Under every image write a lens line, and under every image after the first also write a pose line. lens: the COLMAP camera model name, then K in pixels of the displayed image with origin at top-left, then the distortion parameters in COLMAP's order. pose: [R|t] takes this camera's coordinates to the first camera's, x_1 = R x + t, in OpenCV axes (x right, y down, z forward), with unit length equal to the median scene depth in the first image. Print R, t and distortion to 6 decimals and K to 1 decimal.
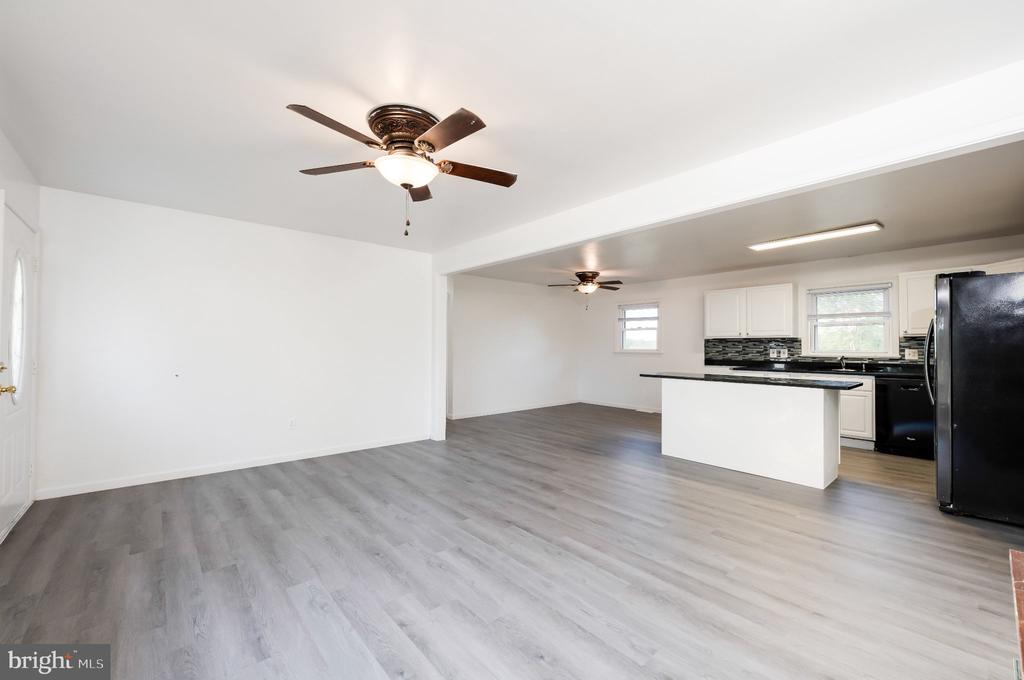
lens RADIAL K [[409.6, 0, 510.5], [0, 409.6, 346.4], [0, 0, 1]] dist [-0.000648, 0.000342]
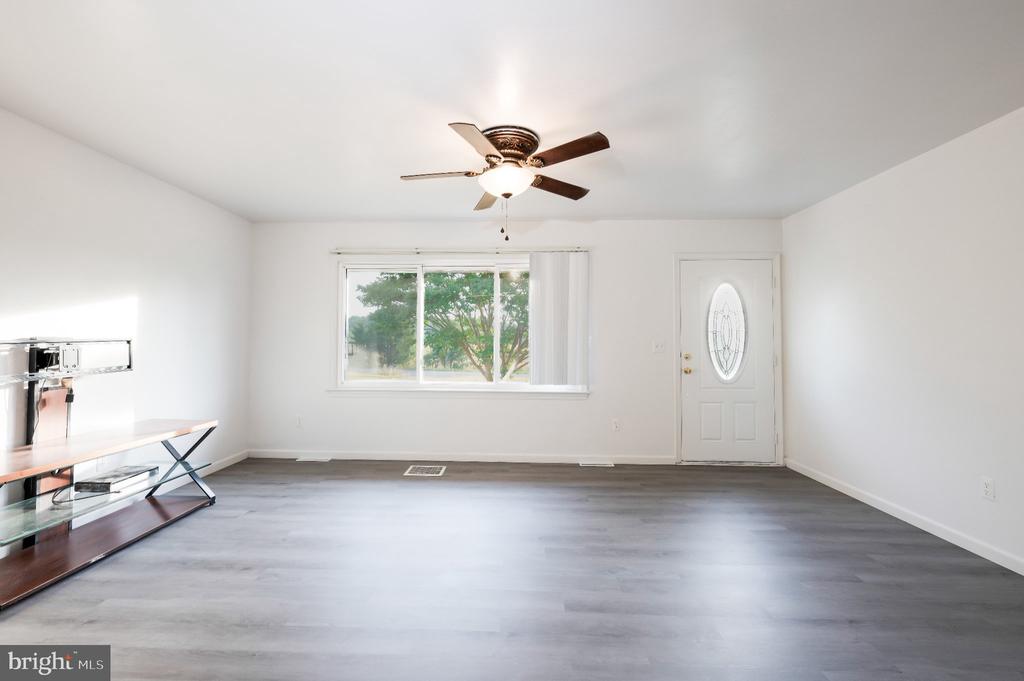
lens RADIAL K [[429.8, 0, 501.7], [0, 429.8, 331.2], [0, 0, 1]] dist [0.000639, -0.000934]
pose [[-0.682211, -0.030009, -0.730540, 0.267611], [-0.004700, 0.999317, -0.036660, 0.006526], [0.731141, -0.021576, -0.681885, 0.797095]]
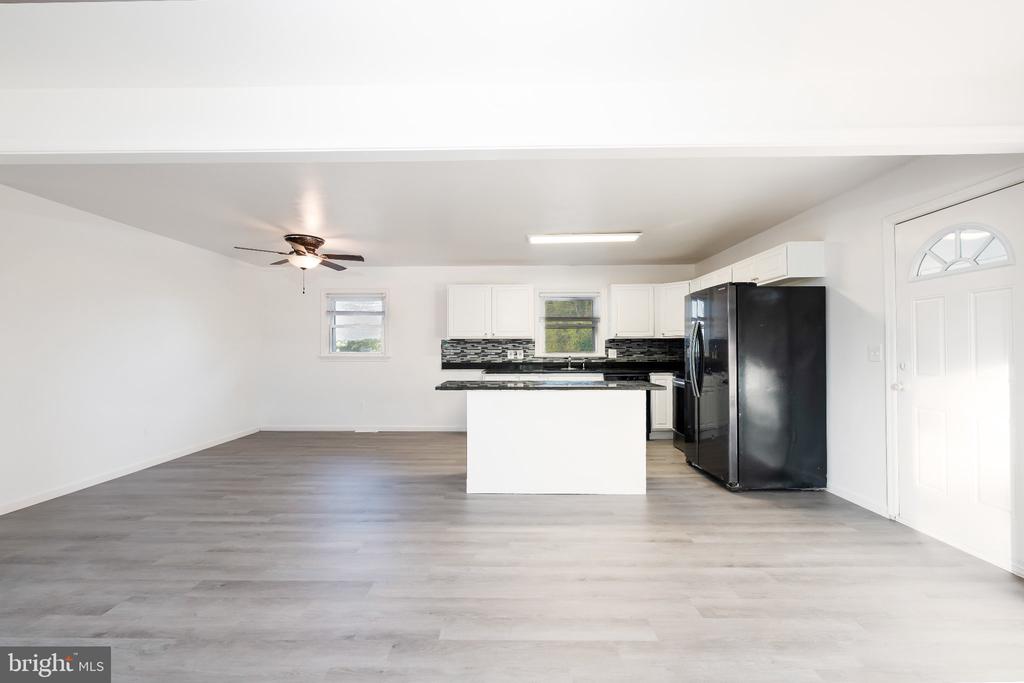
lens RADIAL K [[418.9, 0, 507.3], [0, 418.9, 348.5], [0, 0, 1]] dist [-0.001736, 0.000000]
pose [[0.667095, -0.003794, 0.744963, -0.134091], [0.005045, 0.999987, 0.000576, 0.001635], [-0.744956, 0.003374, 0.667106, 0.409851]]
